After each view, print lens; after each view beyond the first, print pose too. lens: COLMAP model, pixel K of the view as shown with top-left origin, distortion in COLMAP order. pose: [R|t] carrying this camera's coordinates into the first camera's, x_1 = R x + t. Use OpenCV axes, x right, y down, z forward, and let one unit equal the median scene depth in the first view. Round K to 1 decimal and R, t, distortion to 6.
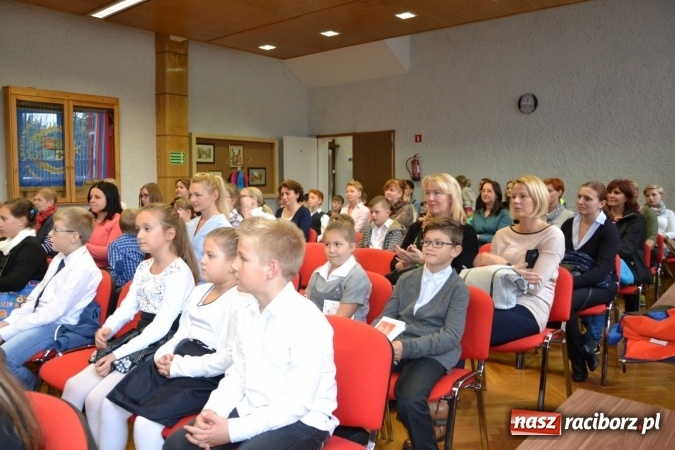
lens RADIAL K [[549.0, 0, 337.5], [0, 549.0, 225.0], [0, 0, 1]] dist [-0.100441, -0.001136]
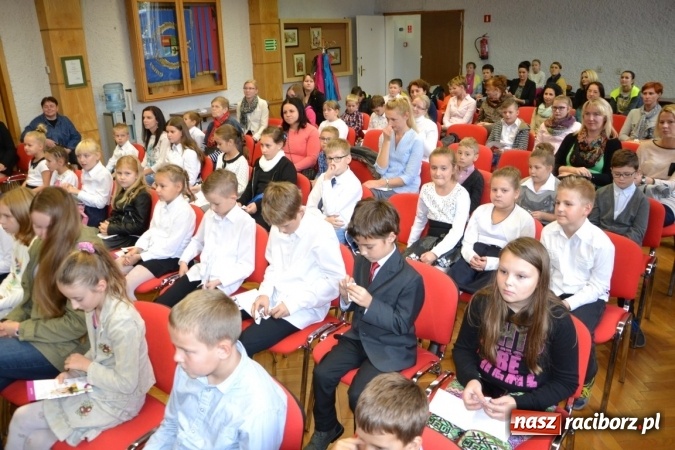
lens RADIAL K [[524.2, 0, 337.5], [0, 524.2, 225.0], [0, 0, 1]] dist [-0.157973, 0.123179]
pose [[0.999462, -0.021703, -0.024599, -0.146461], [0.027591, 0.961761, 0.272498, -0.054069], [0.017745, -0.273030, 0.961842, -0.082186]]
